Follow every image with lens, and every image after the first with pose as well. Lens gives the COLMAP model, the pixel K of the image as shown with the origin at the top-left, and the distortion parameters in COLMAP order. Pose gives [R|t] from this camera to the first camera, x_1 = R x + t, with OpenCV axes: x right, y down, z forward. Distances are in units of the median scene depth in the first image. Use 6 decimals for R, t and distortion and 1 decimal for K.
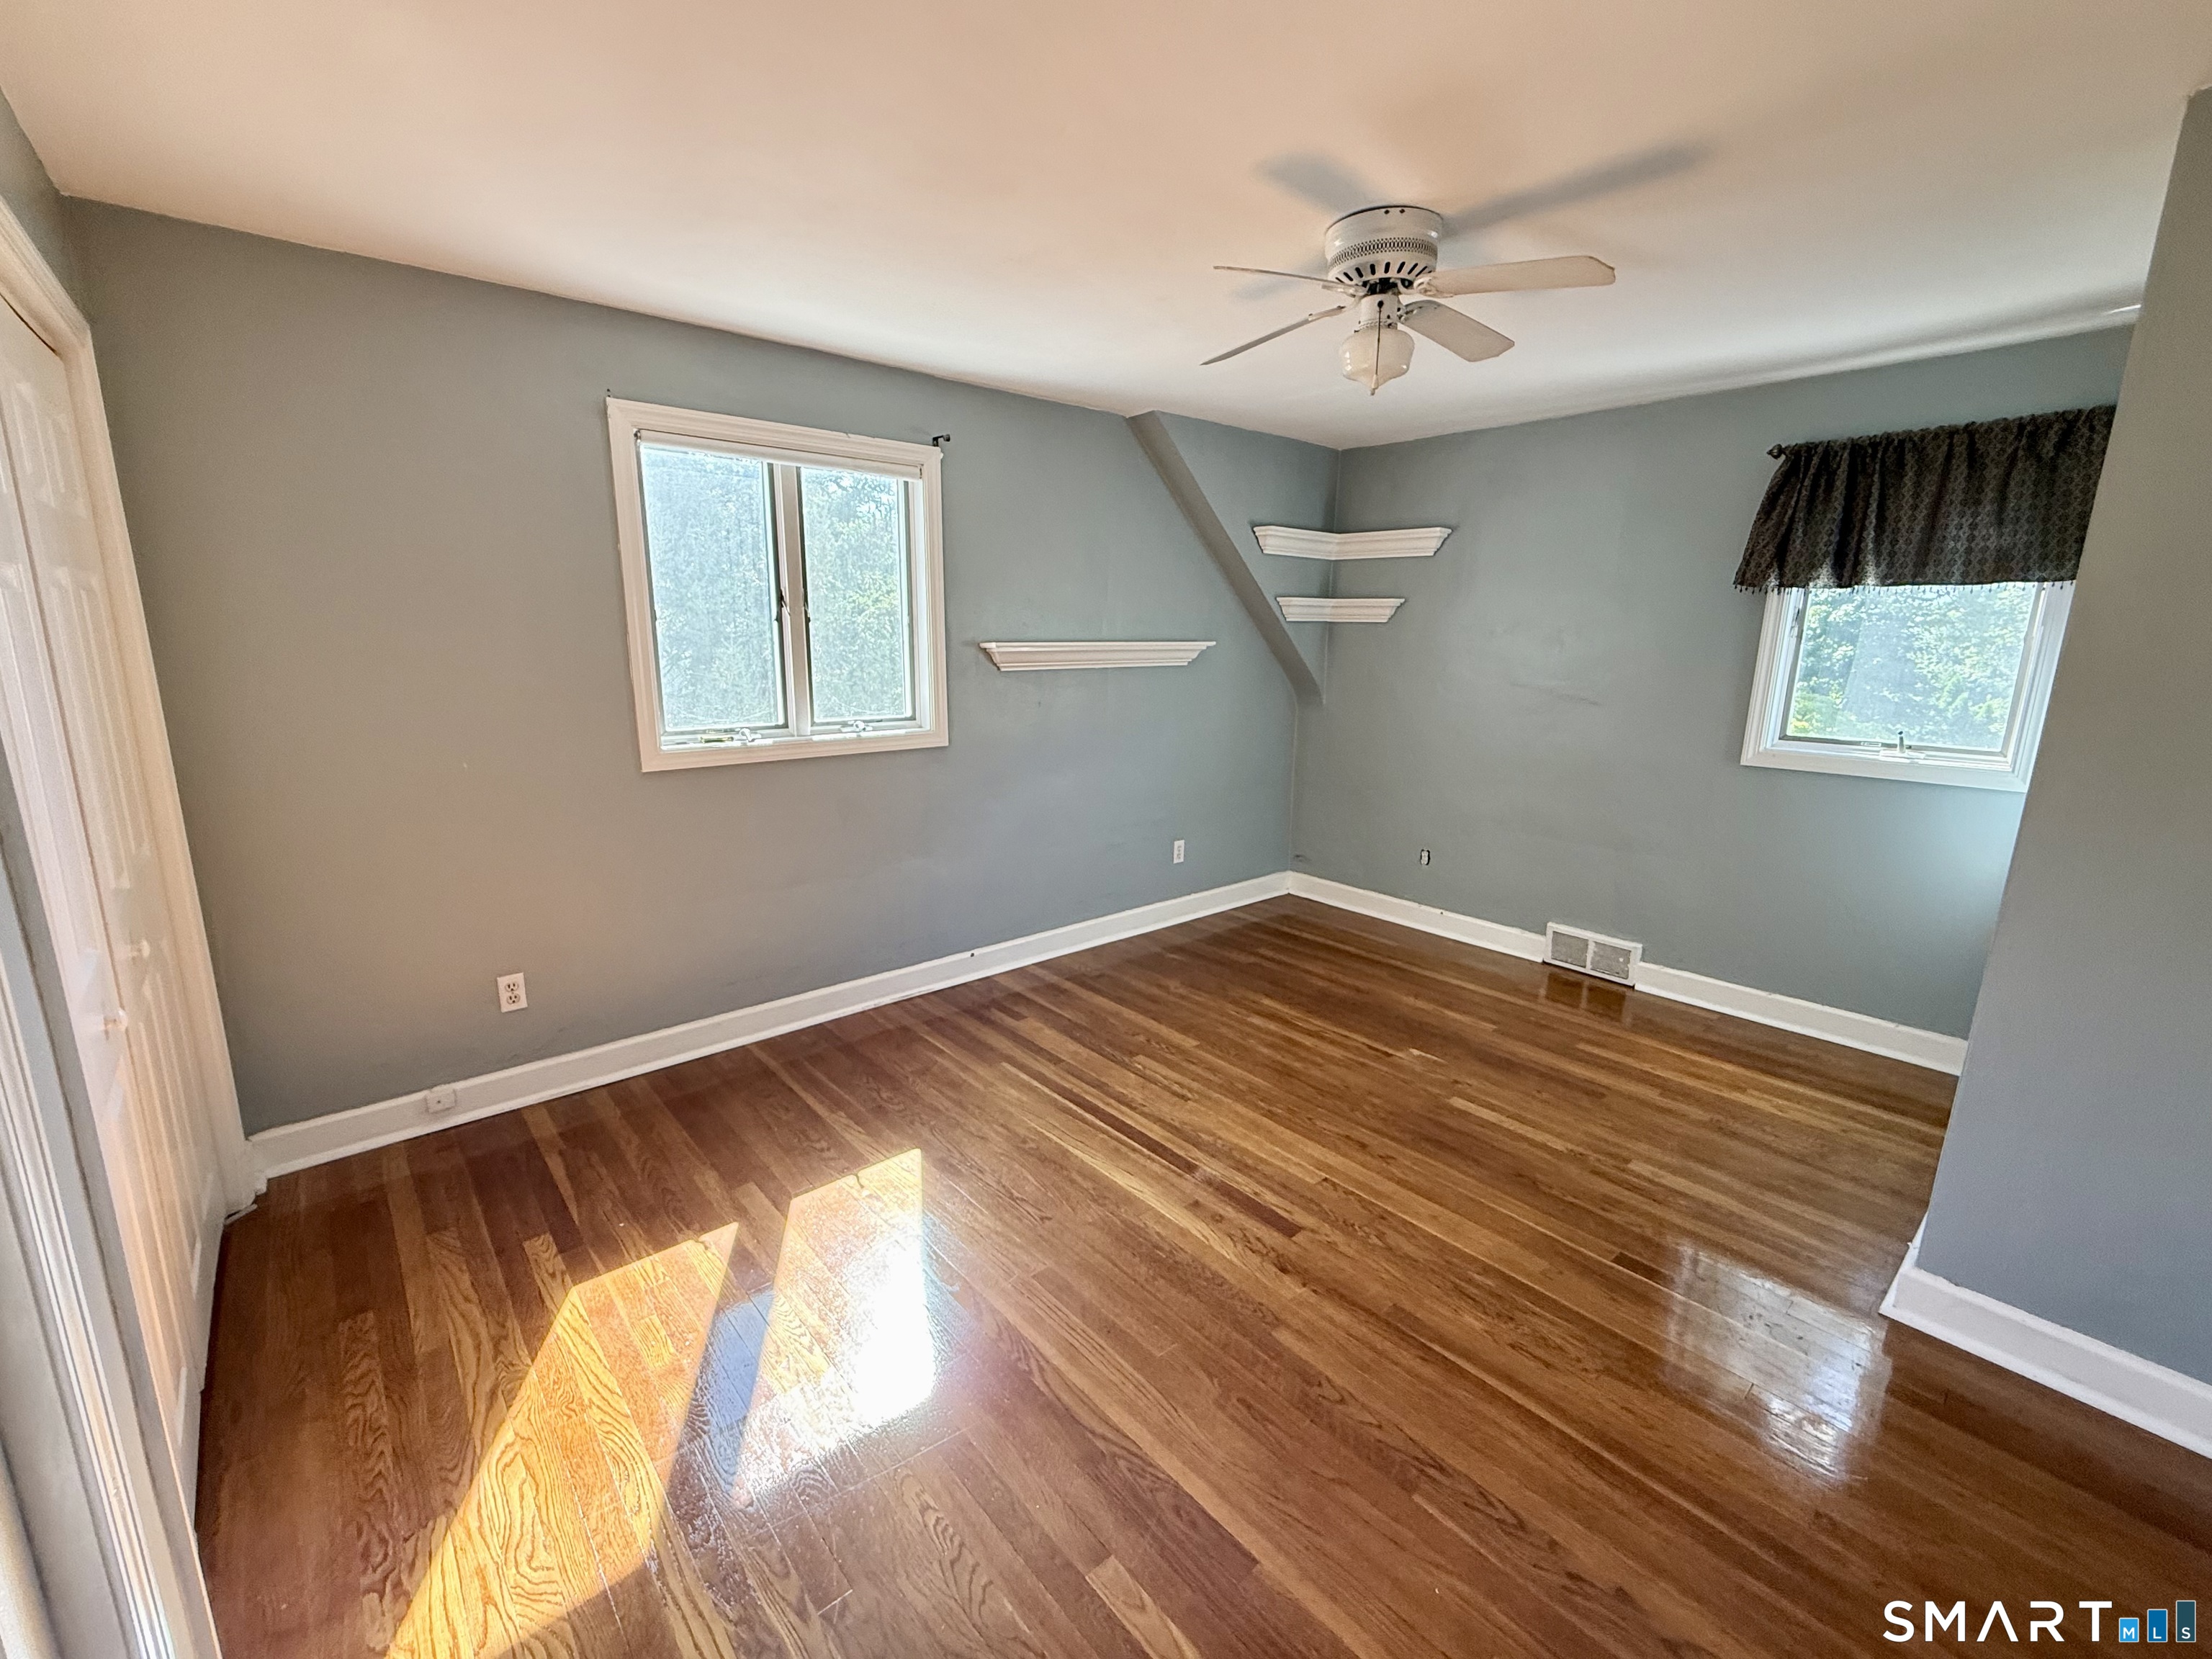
lens RADIAL K [[923.7, 0, 1106.0], [0, 923.7, 829.5], [0, 0, 1]] dist [0.002061, 0.000041]
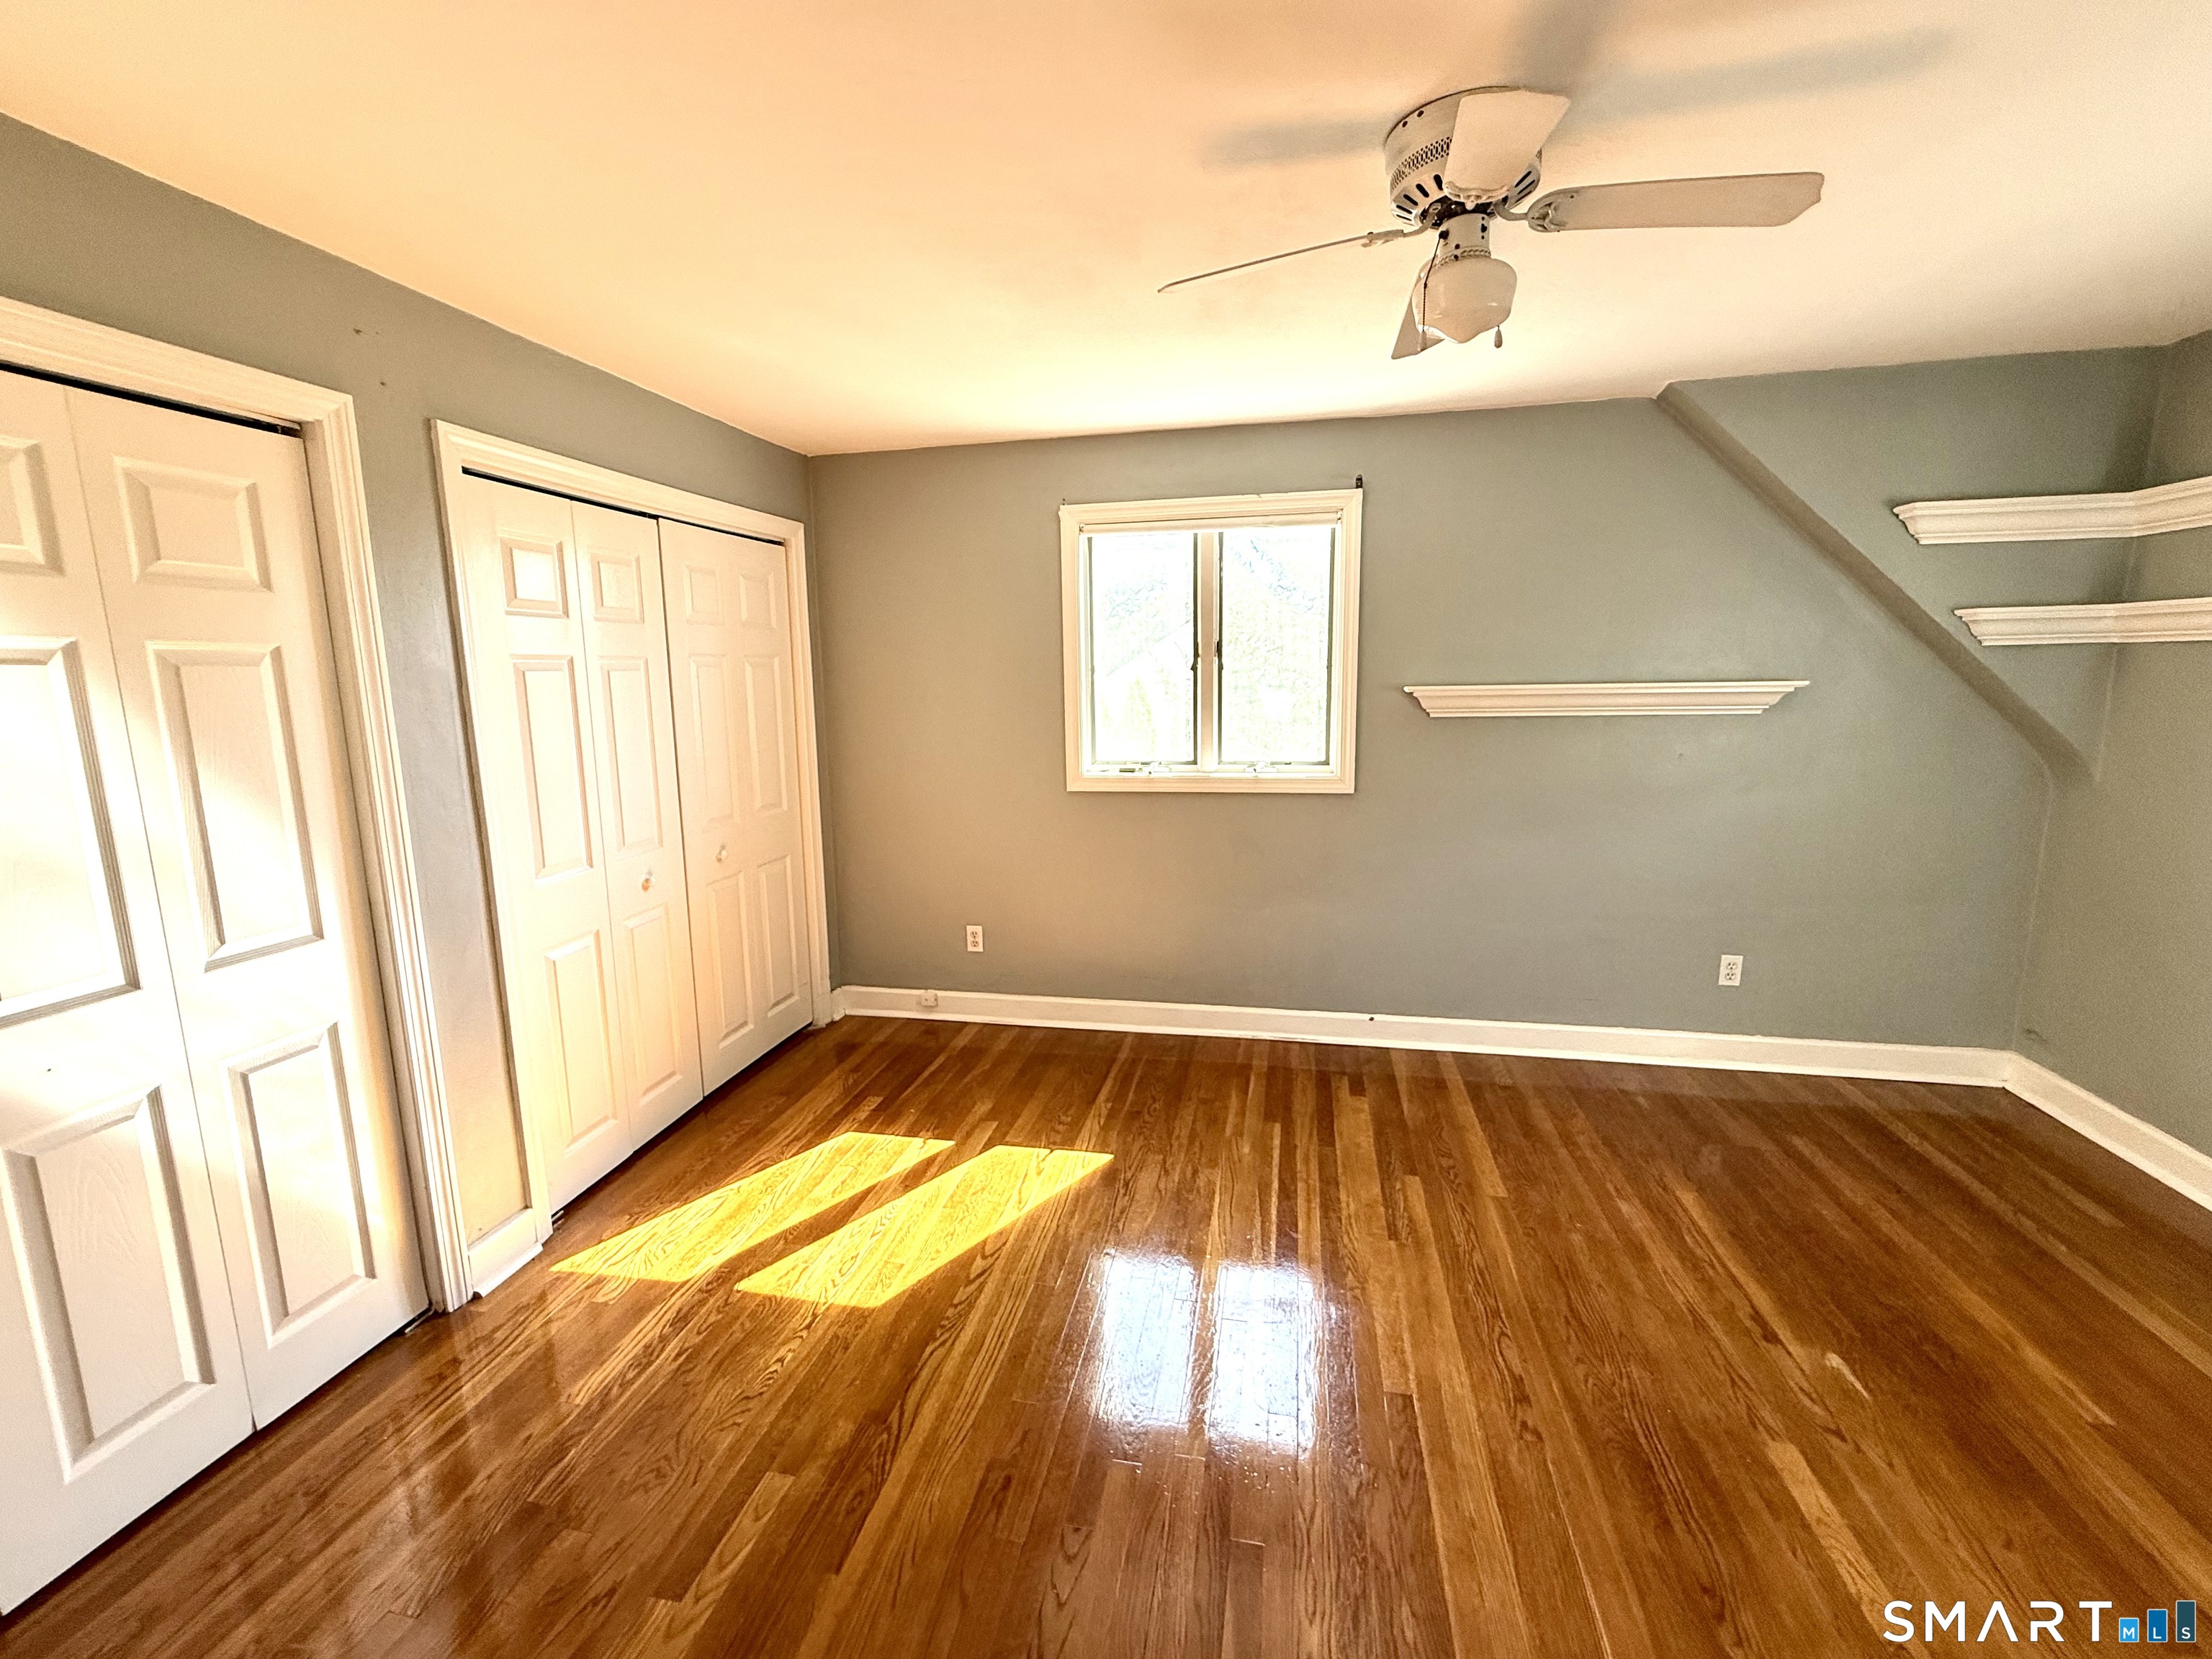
lens RADIAL K [[923.7, 0, 1106.0], [0, 923.7, 829.5], [0, 0, 1]] dist [0.002061, 0.000041]
pose [[0.610349, 0.109537, -0.784523, 0.473737], [-0.147260, 0.988819, 0.023496, -0.042166], [0.778324, 0.101188, 0.619655, 0.227725]]
